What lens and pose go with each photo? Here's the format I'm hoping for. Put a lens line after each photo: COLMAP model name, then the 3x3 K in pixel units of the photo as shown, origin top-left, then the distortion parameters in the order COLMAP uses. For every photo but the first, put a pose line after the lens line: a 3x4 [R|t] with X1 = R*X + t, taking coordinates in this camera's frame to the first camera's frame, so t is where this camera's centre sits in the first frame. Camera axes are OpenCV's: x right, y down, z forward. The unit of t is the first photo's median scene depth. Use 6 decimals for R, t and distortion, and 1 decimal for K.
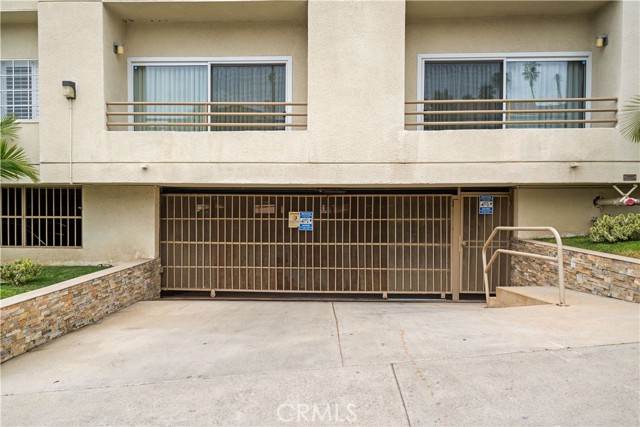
lens RADIAL K [[456.3, 0, 319.5], [0, 456.3, 211.1], [0, 0, 1]] dist [-0.001306, 0.001908]
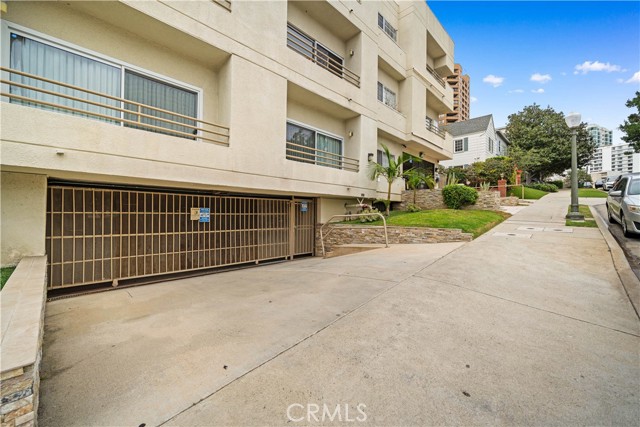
lens RADIAL K [[266.9, 0, 319.9], [0, 266.9, 215.8], [0, 0, 1]] dist [-0.001879, -0.000059]
pose [[0.643839, 0.001290, 0.765160, -0.423583], [0.010746, 0.999885, -0.010728, 0.037588], [-0.765085, 0.015130, 0.643751, 0.246973]]
